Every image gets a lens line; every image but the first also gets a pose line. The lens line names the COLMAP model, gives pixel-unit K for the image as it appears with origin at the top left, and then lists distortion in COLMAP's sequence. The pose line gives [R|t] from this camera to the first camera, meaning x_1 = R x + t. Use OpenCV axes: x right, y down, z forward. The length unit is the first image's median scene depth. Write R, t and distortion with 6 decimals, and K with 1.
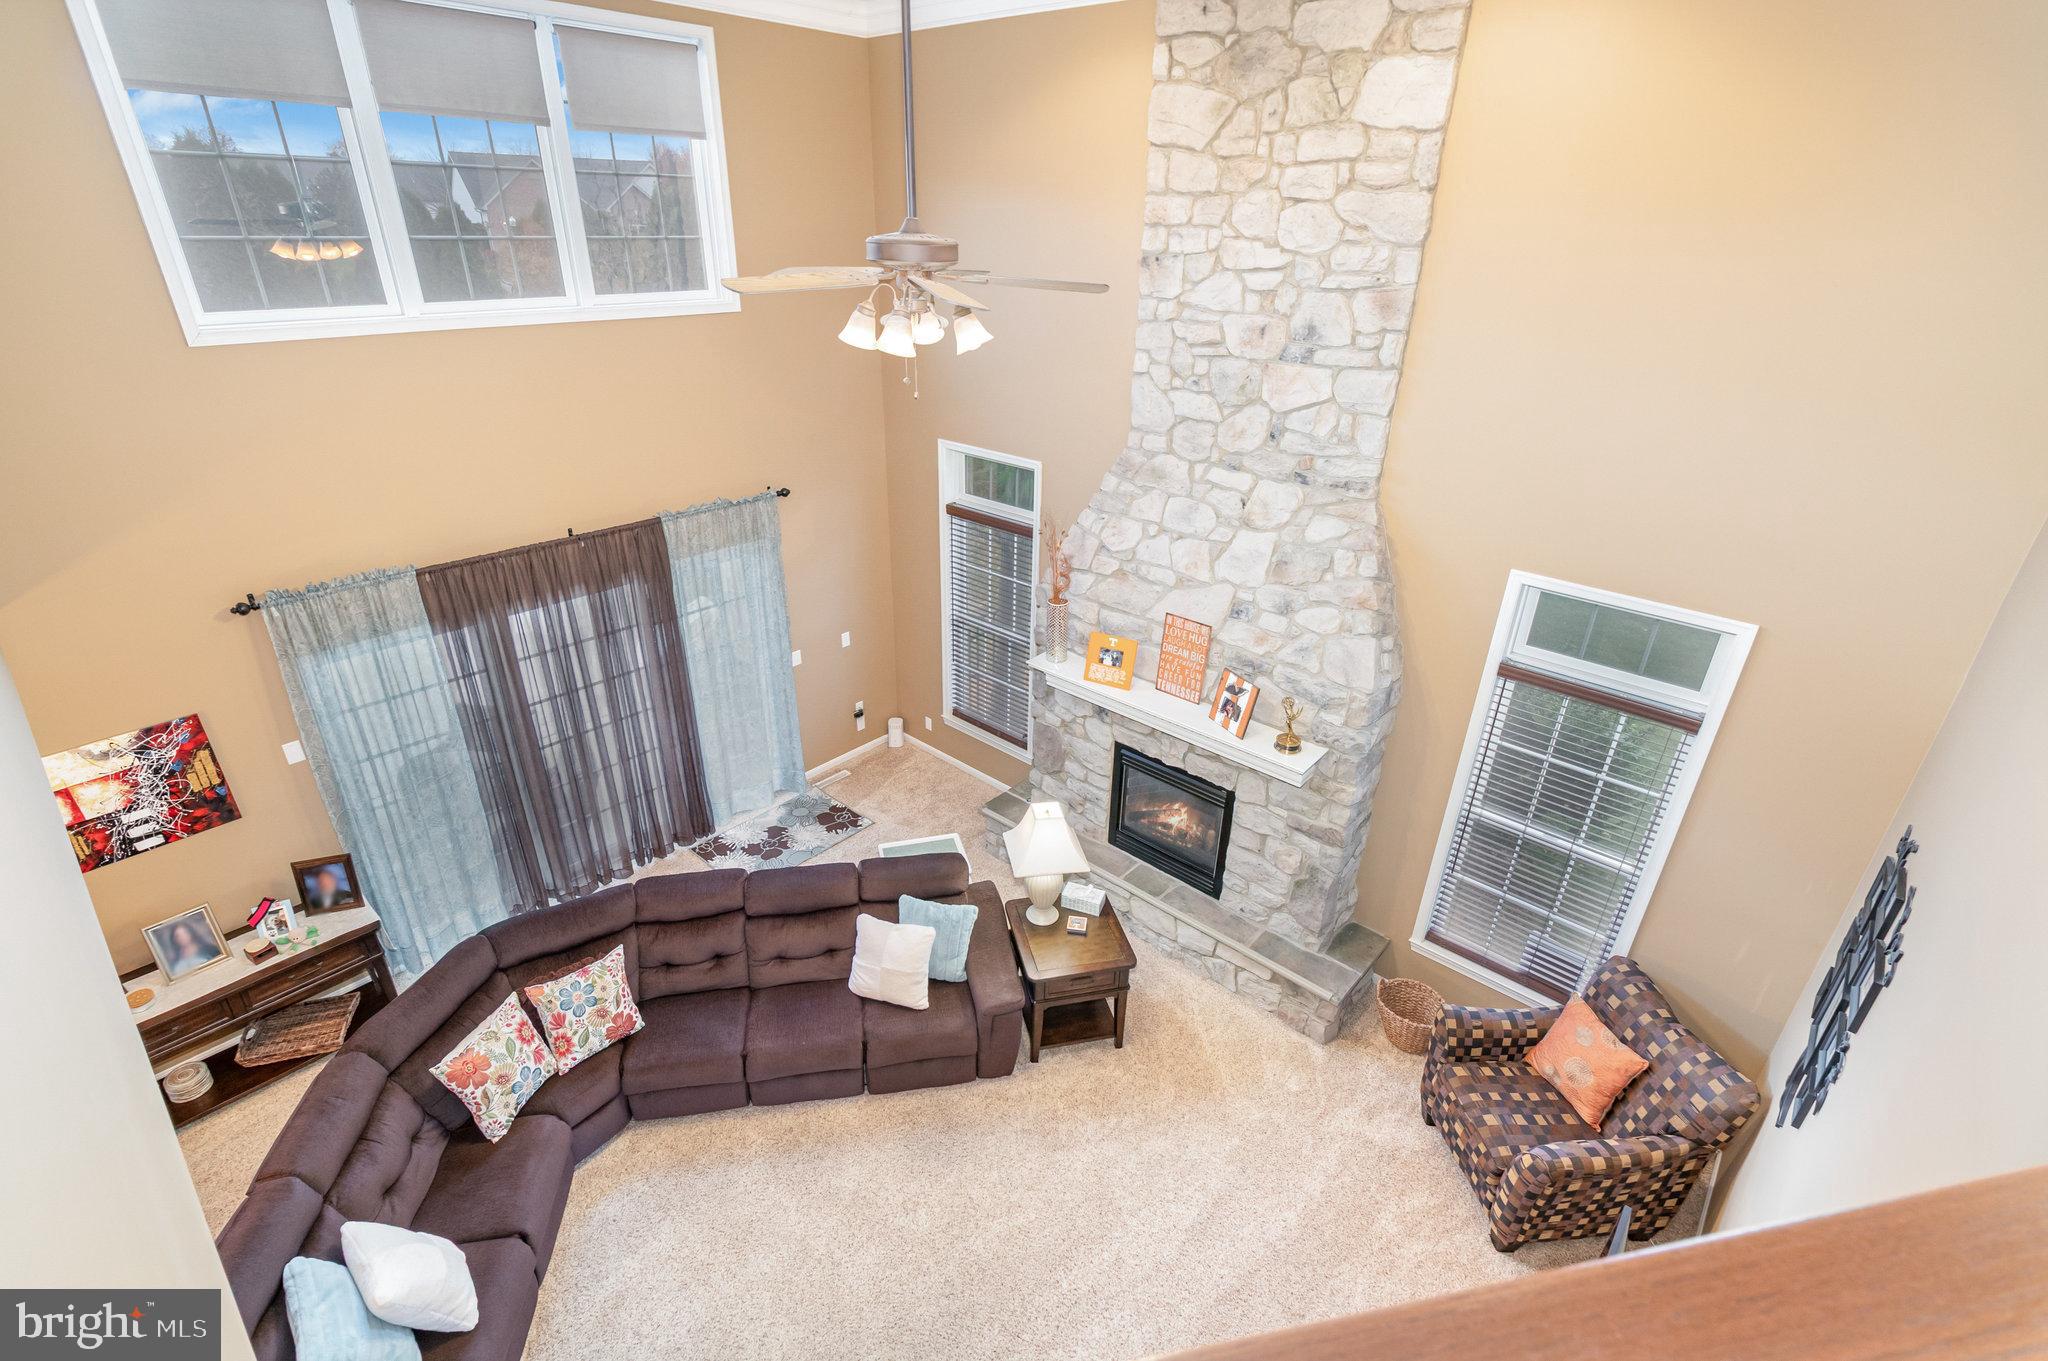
lens RADIAL K [[962.1, 0, 994.3], [0, 962.1, 677.8], [0, 0, 1]] dist [0.007889, -0.003070]
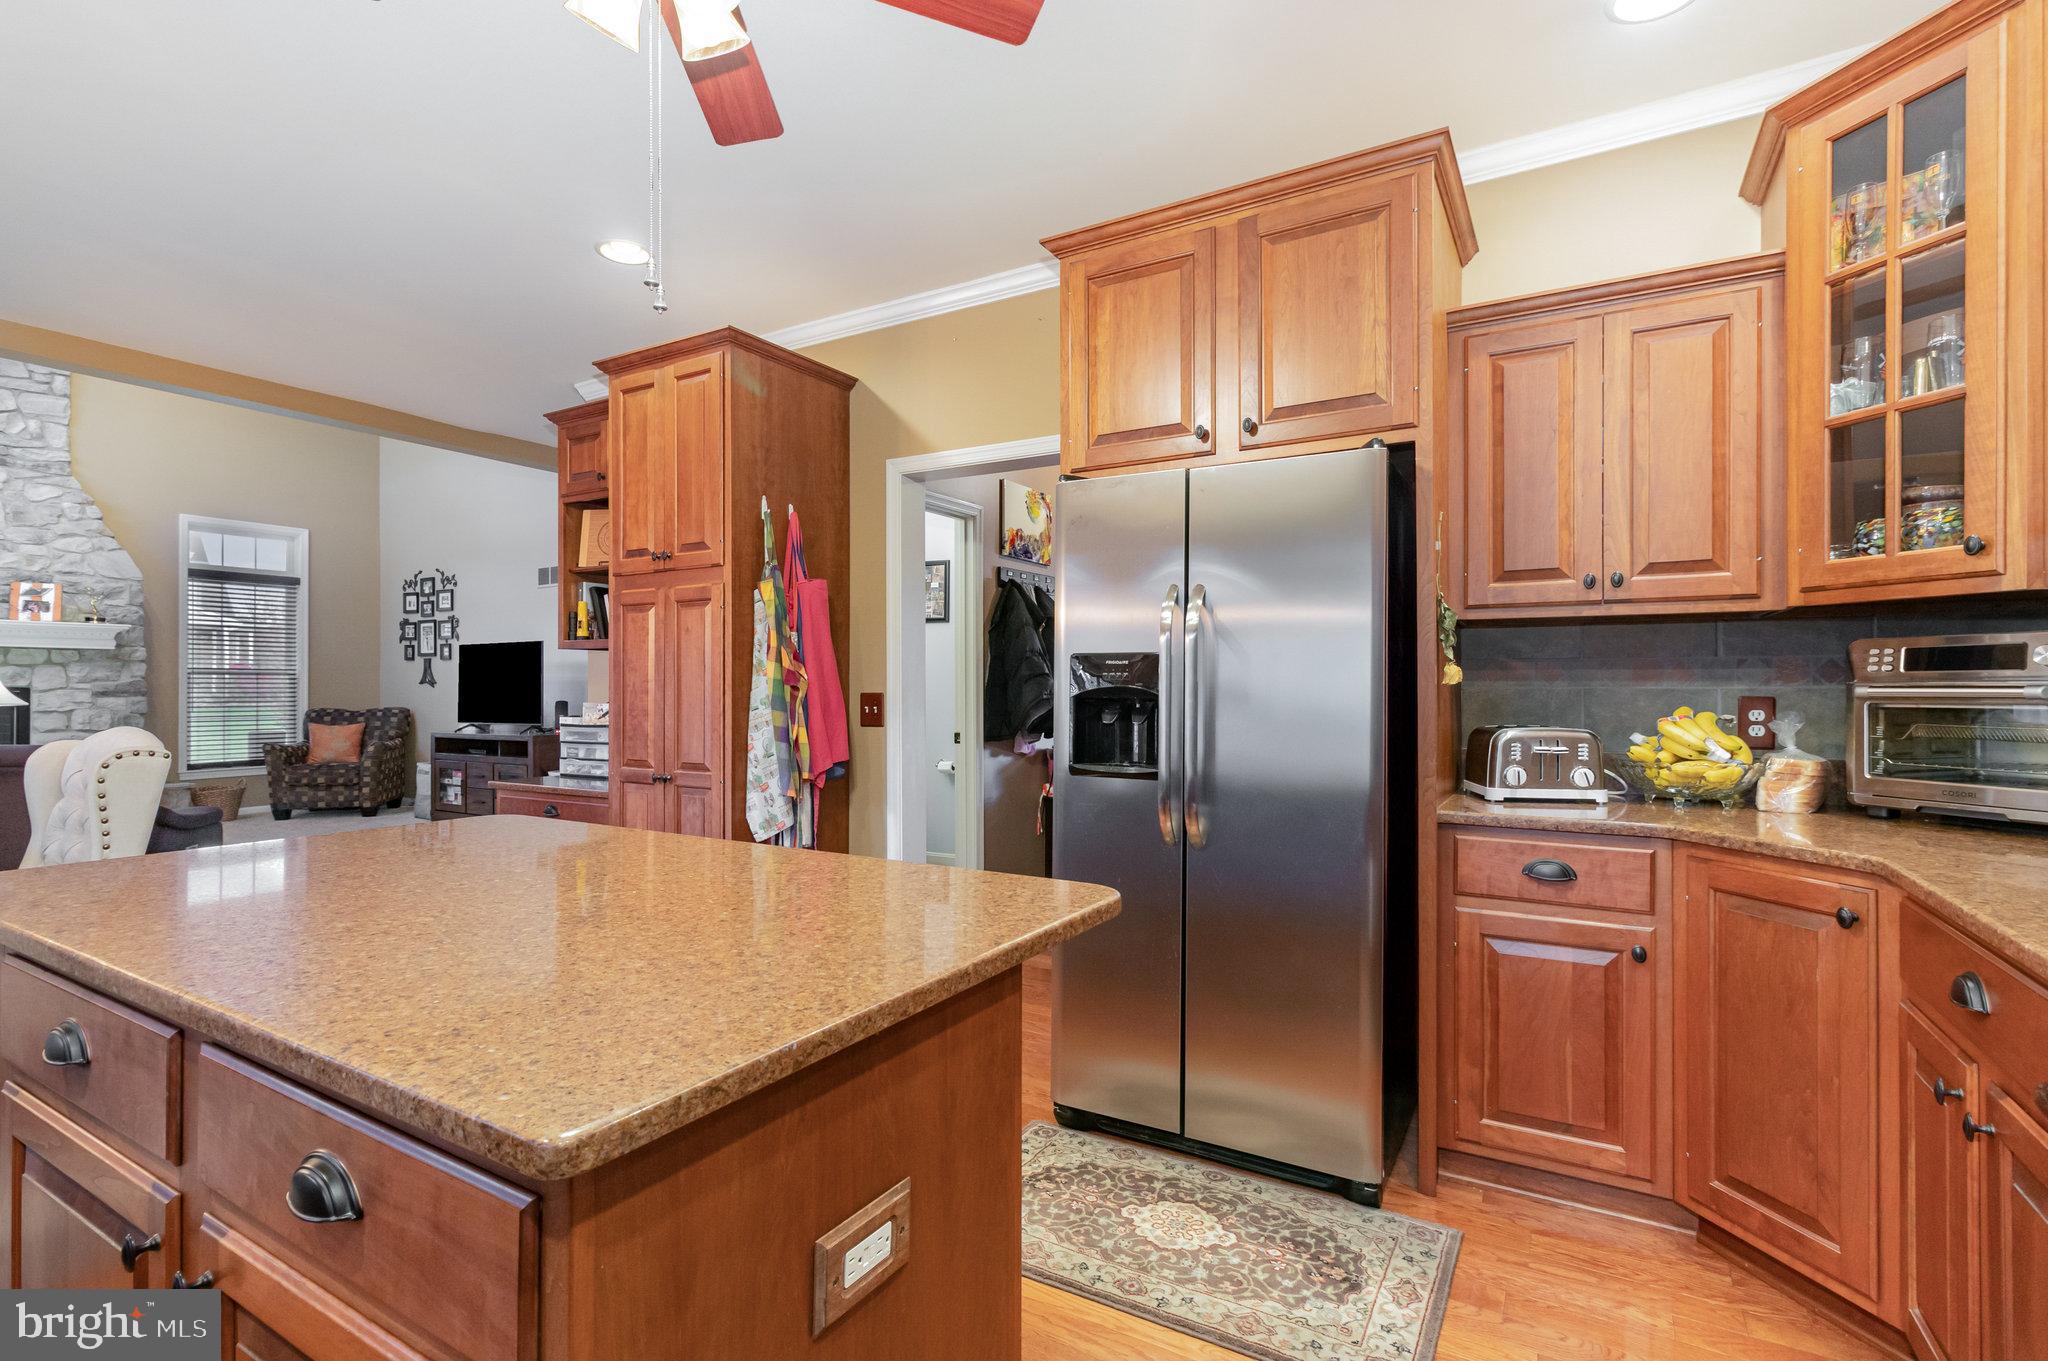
lens RADIAL K [[962.1, 0, 1040.9], [0, 962.1, 698.4], [0, 0, 1]] dist [0.007889, -0.003070]
pose [[-0.214052, -0.017554, 0.976665, -1.453622], [0.434504, 0.893768, 0.111293, 0.635994], [-0.874865, 0.448187, -0.183685, 0.038767]]
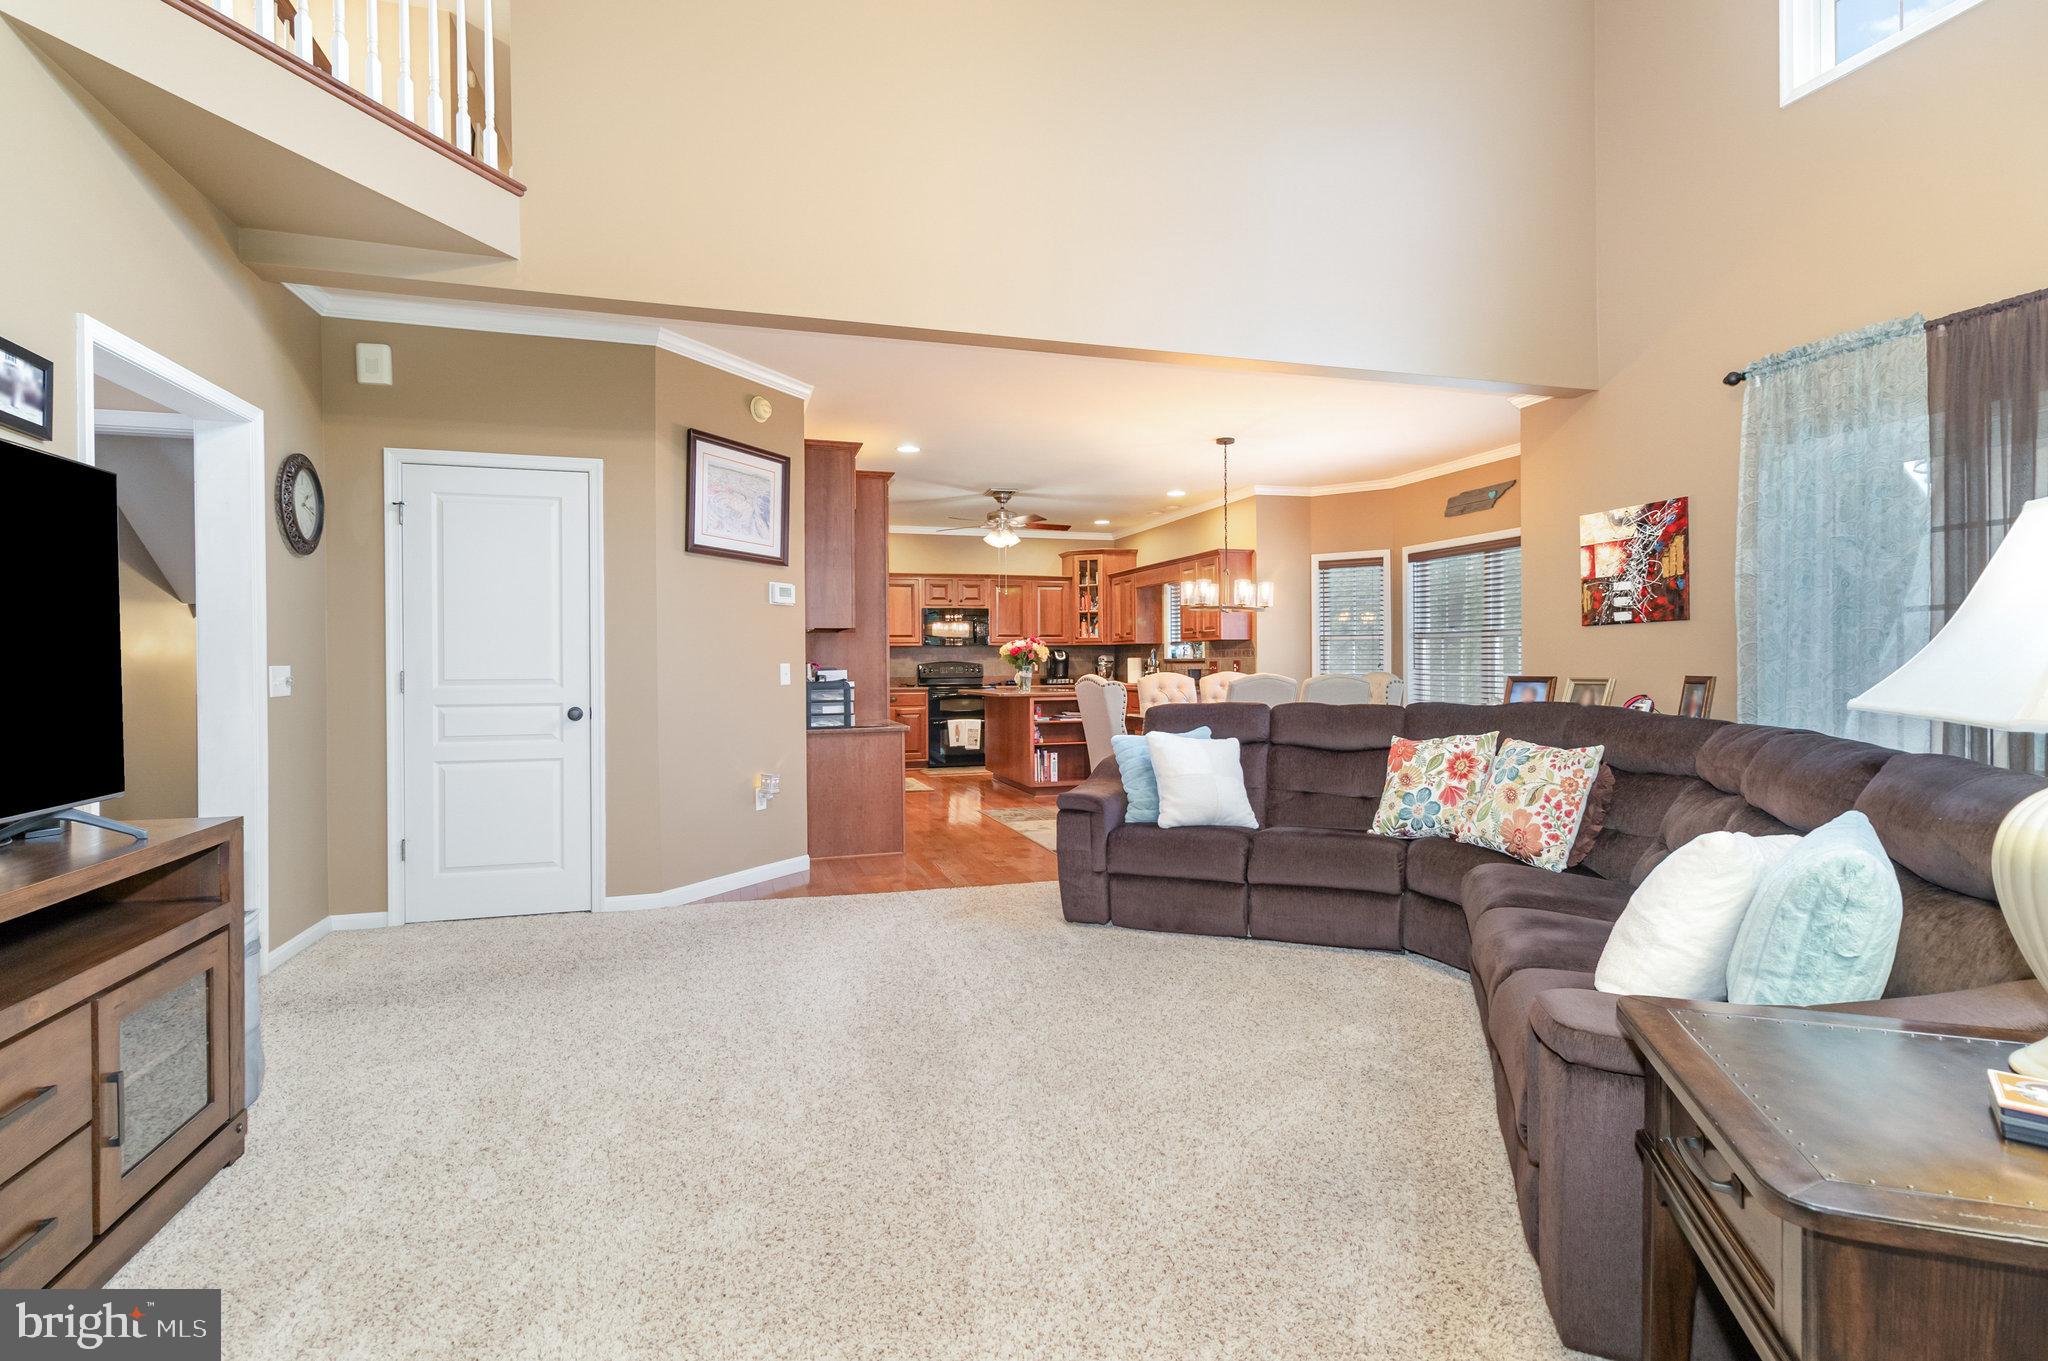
lens RADIAL K [[962.1, 0, 1025.4], [0, 962.1, 673.2], [0, 0, 1]] dist [0.007889, -0.003070]
pose [[-0.506581, 0.002885, -0.862188, 0.378291], [-0.382987, 0.895169, 0.228020, 0.220373], [0.772462, 0.445717, -0.452371, 0.923327]]
